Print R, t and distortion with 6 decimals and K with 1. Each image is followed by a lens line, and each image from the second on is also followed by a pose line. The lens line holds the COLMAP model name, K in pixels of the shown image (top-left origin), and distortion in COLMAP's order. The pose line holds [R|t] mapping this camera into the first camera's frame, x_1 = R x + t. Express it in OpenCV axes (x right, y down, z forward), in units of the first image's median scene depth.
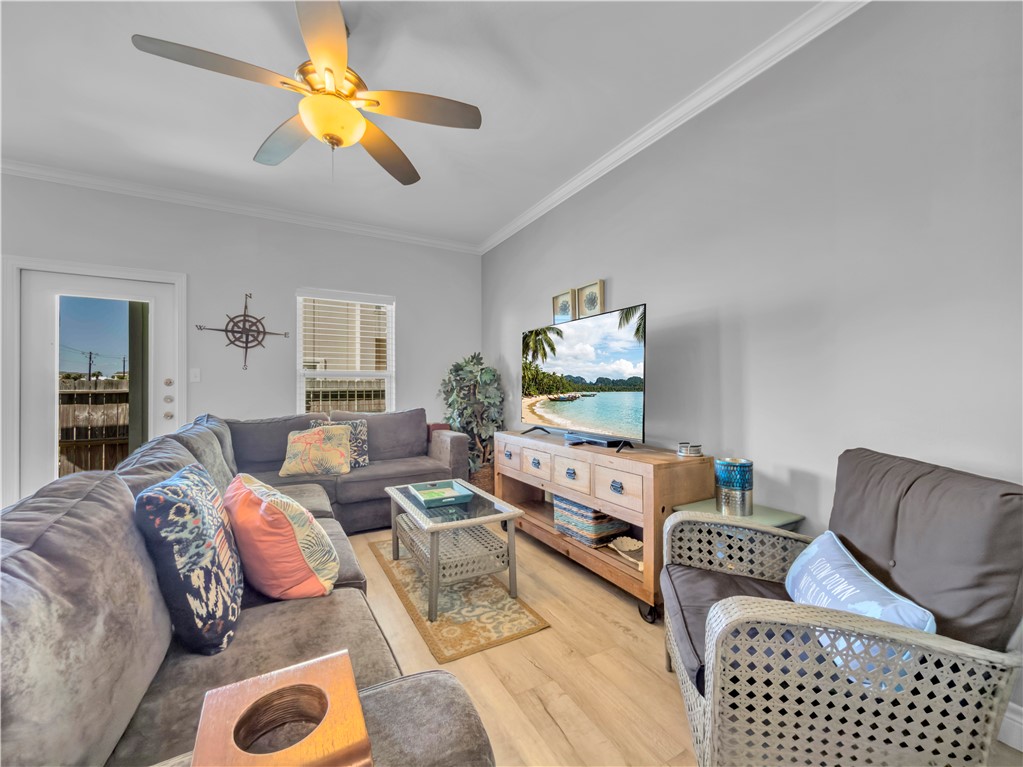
lens RADIAL K [[407.2, 0, 523.8], [0, 407.2, 382.6], [0, 0, 1]] dist [-0.011385, -0.000073]
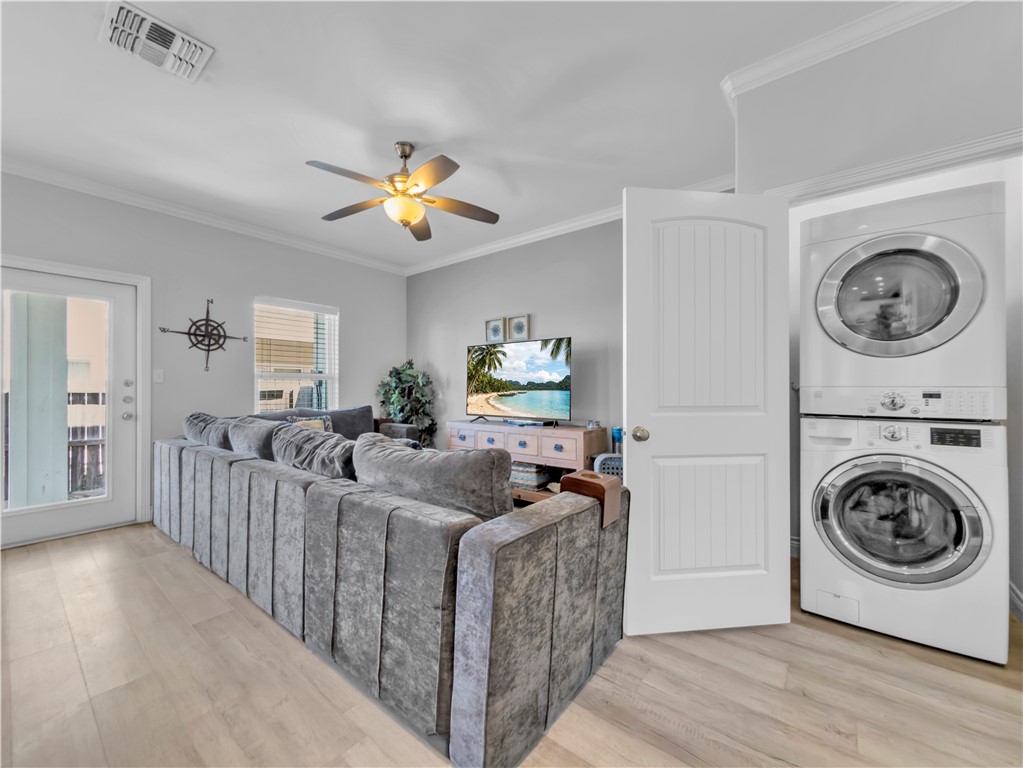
lens RADIAL K [[412.0, 0, 510.2], [0, 412.0, 383.7], [0, 0, 1]] dist [-0.001124, -0.000307]
pose [[0.933095, 0.004822, 0.359598, -0.414477], [-0.004423, 0.999988, -0.001932, 0.000003], [-0.359603, 0.000213, 0.933105, -0.367121]]
